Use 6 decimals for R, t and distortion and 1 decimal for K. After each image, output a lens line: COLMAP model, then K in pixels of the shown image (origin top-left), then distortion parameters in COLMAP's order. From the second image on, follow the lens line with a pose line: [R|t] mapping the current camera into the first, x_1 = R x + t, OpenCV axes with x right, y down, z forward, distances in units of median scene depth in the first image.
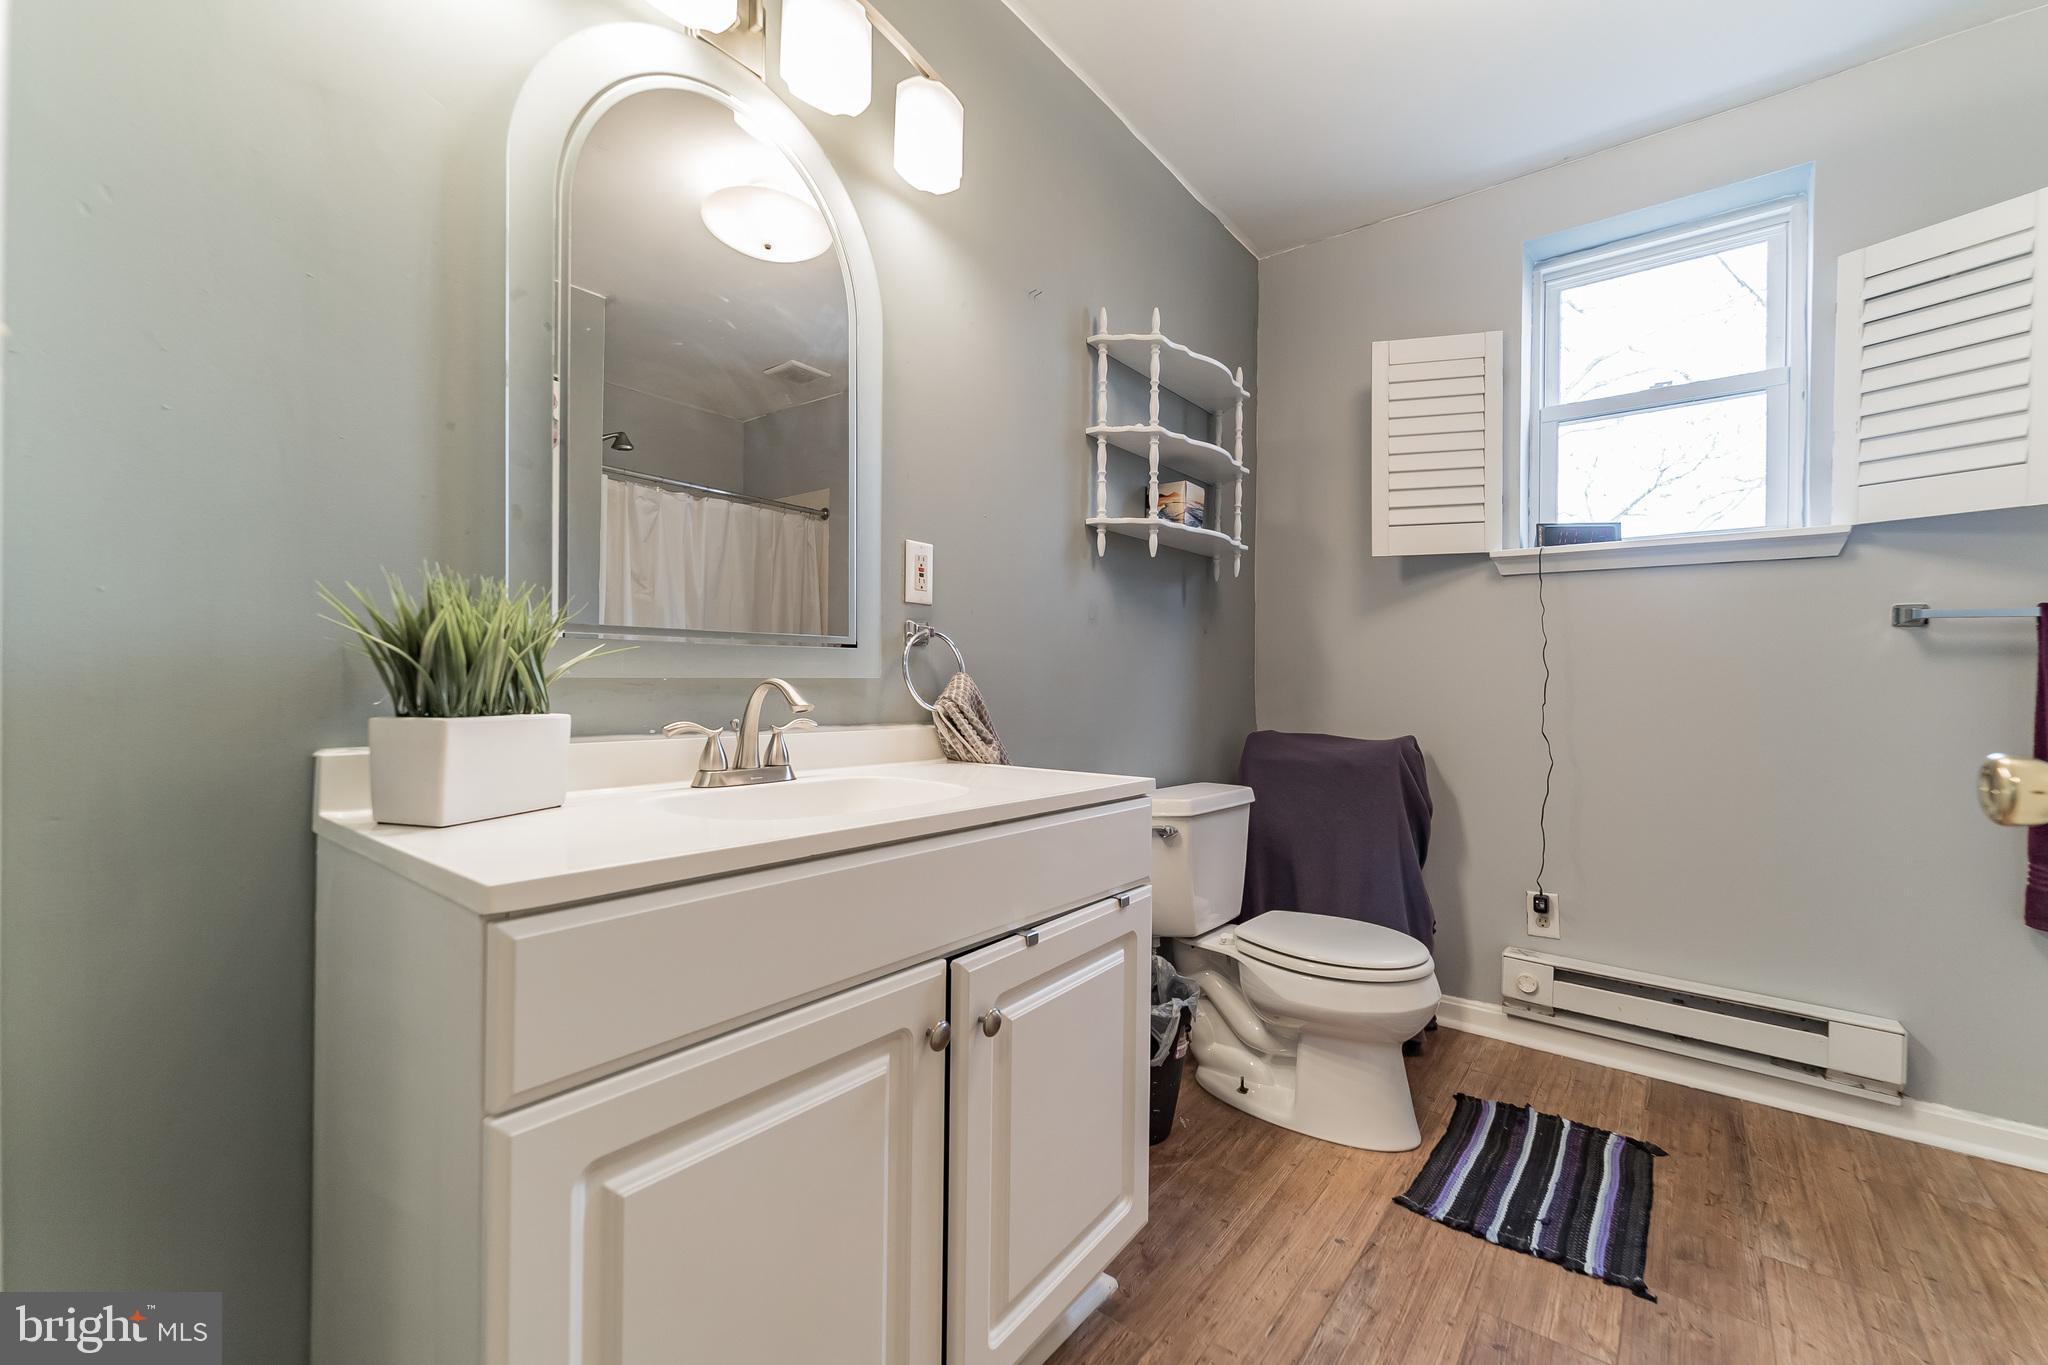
lens RADIAL K [[844.9, 0, 1024.0], [0, 844.9, 682.5], [0, 0, 1]] dist [0.001008, -0.000131]
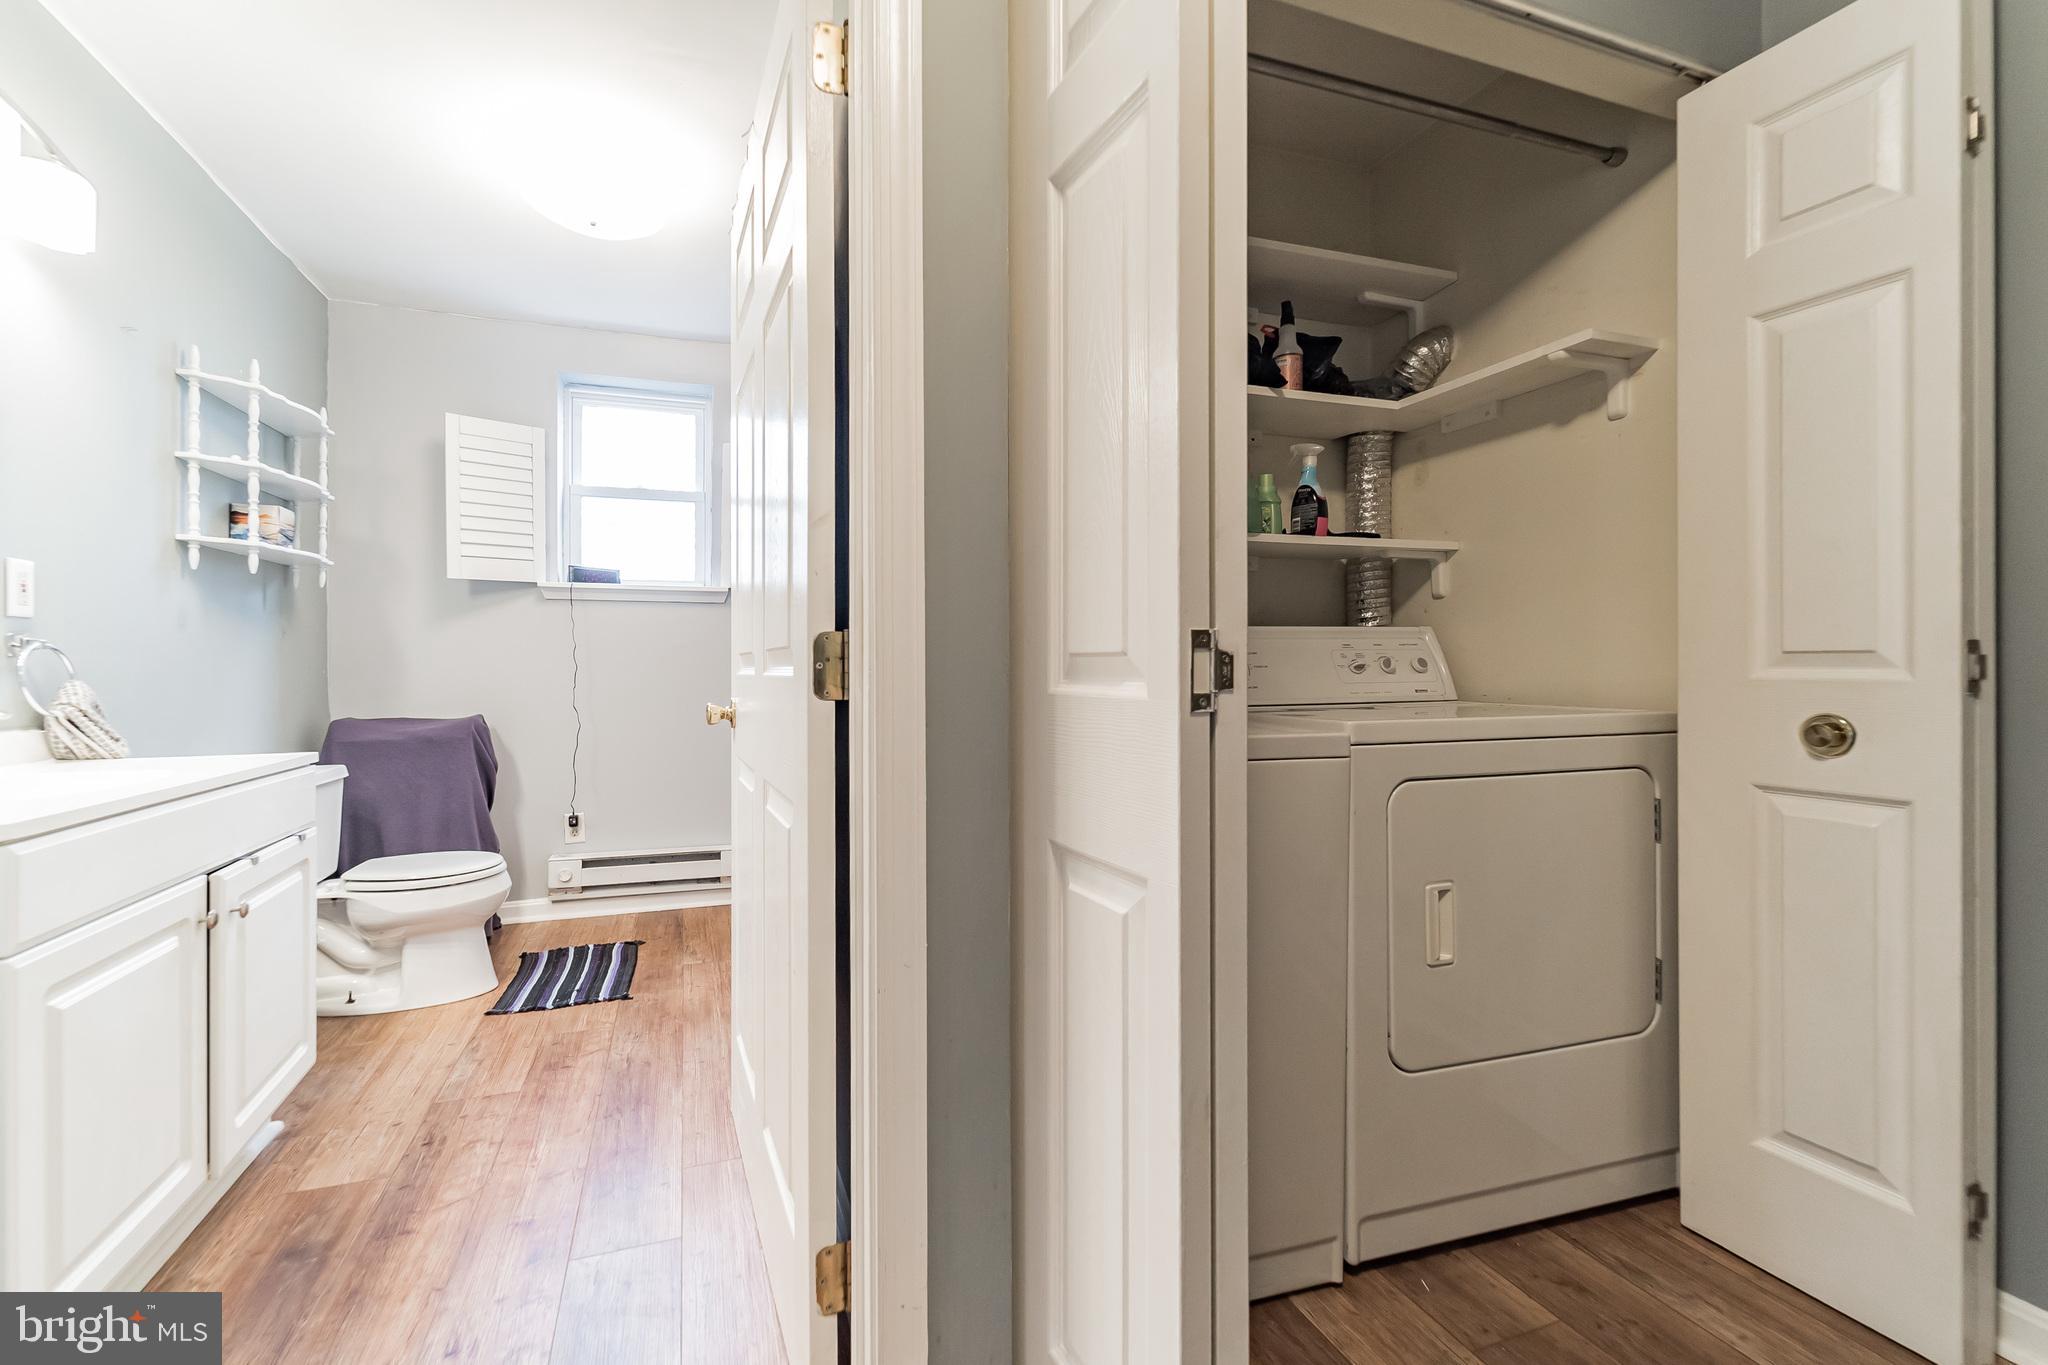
lens RADIAL K [[851.6, 0, 1019.4], [0, 851.6, 656.6], [0, 0, 1]] dist [0.000565, -0.005788]
pose [[0.508939, -0.004604, 0.860791, -0.316563], [0.007422, 0.999972, 0.000960, -0.027373], [-0.860771, 0.005900, 0.508958, -0.502375]]
